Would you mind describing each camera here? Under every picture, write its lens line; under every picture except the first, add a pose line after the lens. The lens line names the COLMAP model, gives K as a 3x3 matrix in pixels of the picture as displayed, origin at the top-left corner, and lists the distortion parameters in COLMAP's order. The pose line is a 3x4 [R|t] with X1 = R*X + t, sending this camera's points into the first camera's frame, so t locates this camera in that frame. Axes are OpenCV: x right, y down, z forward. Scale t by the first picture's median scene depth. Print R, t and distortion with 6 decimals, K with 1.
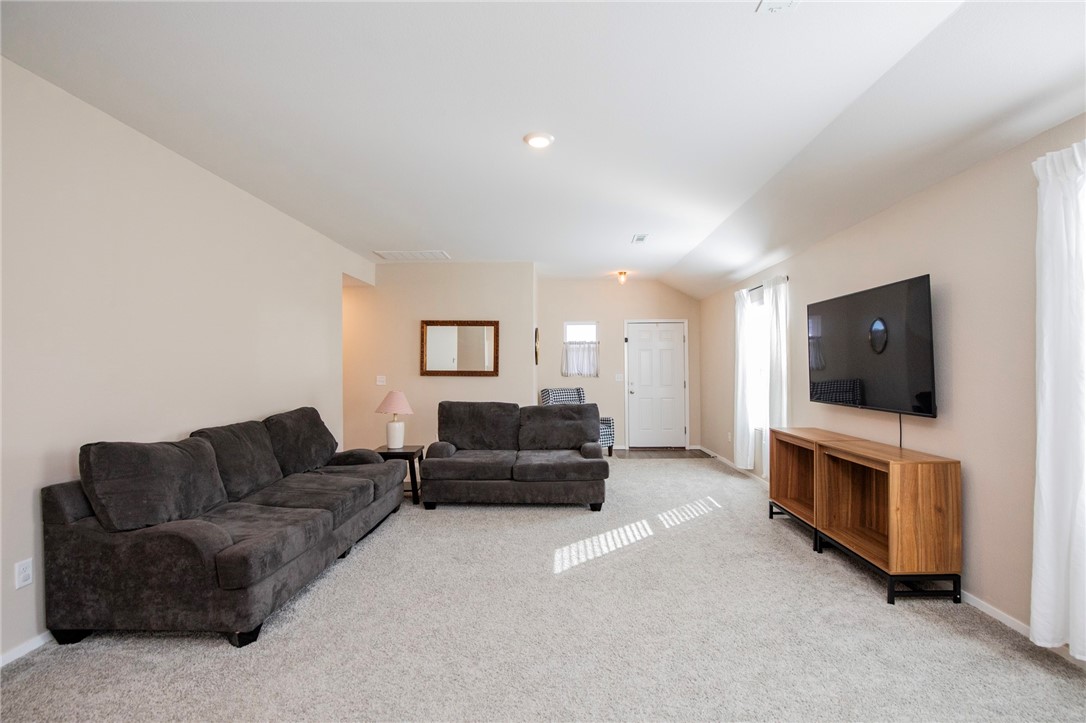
lens RADIAL K [[506.0, 0, 557.8], [0, 506.0, 359.9], [0, 0, 1]] dist [-0.031632, 0.004446]
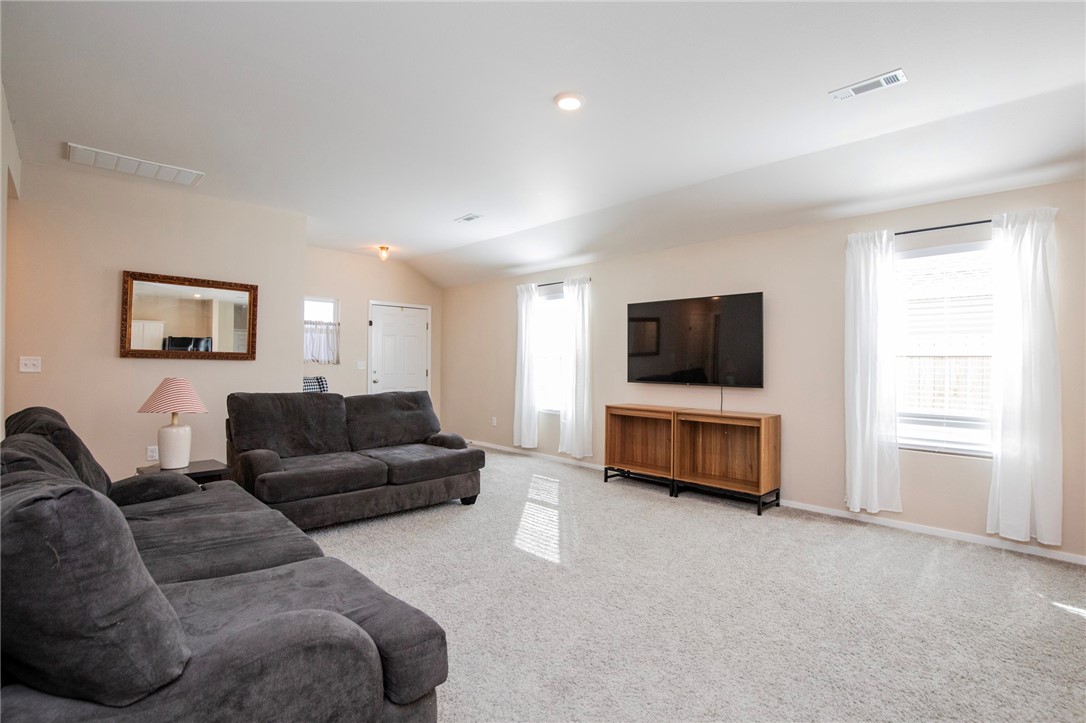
lens RADIAL K [[506.0, 0, 559.2], [0, 506.0, 359.0], [0, 0, 1]] dist [-0.031632, 0.004446]
pose [[0.696234, 0.018050, 0.717588, -0.469990], [-0.025634, 0.999671, -0.000274, 0.027601], [-0.717357, -0.018203, 0.696468, 0.234824]]
